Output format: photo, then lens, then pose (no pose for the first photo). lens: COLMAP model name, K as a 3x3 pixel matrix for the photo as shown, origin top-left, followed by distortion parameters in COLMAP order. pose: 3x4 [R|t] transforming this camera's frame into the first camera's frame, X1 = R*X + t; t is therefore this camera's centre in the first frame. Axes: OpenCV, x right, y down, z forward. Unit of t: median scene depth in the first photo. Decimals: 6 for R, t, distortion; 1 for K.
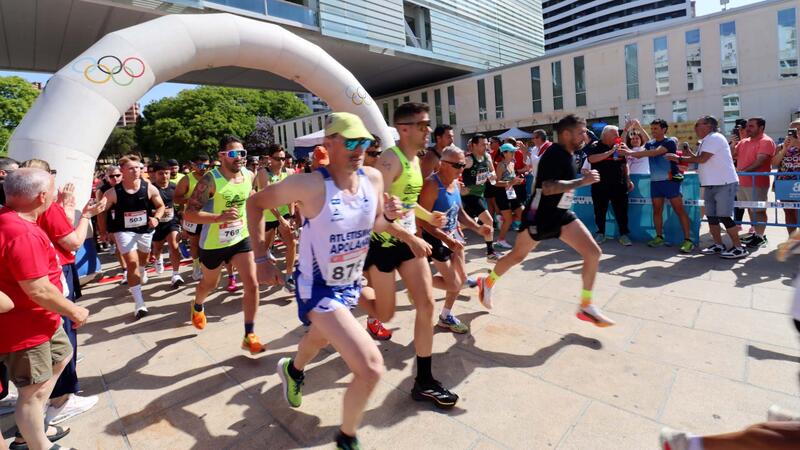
lens RADIAL K [[377.6, 0, 400.4], [0, 377.6, 177.2], [0, 0, 1]] dist [-0.000355, -0.013751]
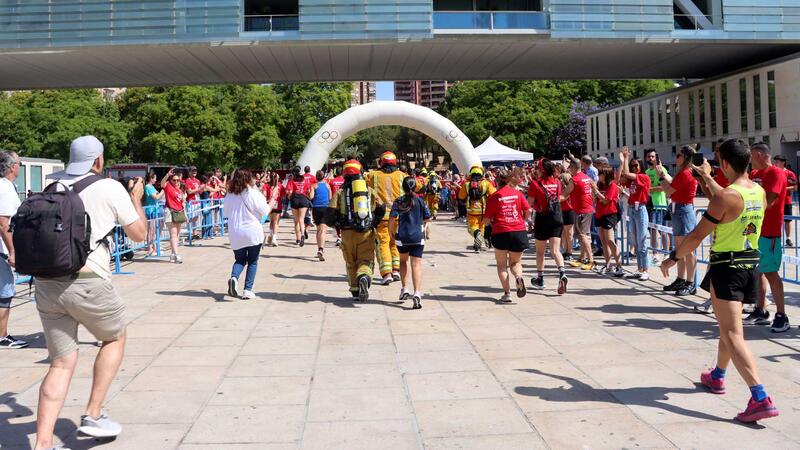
lens RADIAL K [[737.3, 0, 400.0], [0, 737.3, 225.0], [0, 0, 1]] dist [-0.009154, 0.000120]
pose [[0.751445, 0.095998, -0.652775, 0.541561], [-0.067216, 0.995350, 0.069001, -0.012536], [0.656364, -0.007974, 0.754403, -0.453604]]
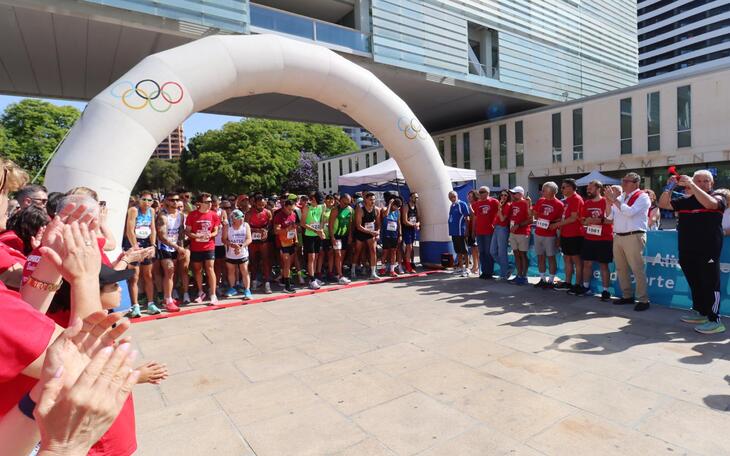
lens RADIAL K [[421.7, 0, 391.8], [0, 421.7, 228.9], [0, 0, 1]] dist [0.003036, -0.016297]
pose [[0.988294, 0.047239, -0.145066, -0.001811], [-0.045320, 0.998836, 0.016506, 0.000145], [0.145677, -0.009738, 0.989284, 0.009757]]
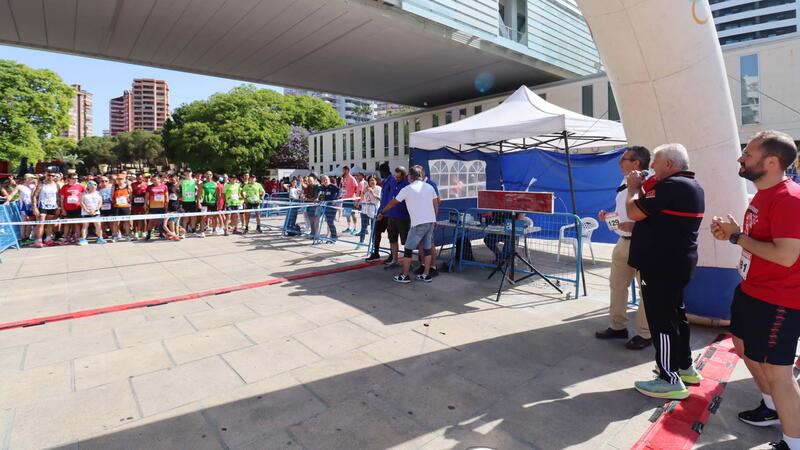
lens RADIAL K [[392.5, 0, 384.6], [0, 392.5, 182.5], [0, 0, 1]] dist [-0.001515, -0.015343]
pose [[0.993078, 0.062506, -0.099444, -0.103999], [-0.066937, 0.996879, -0.041864, -0.002019], [0.096517, 0.048230, 0.994162, 0.176423]]
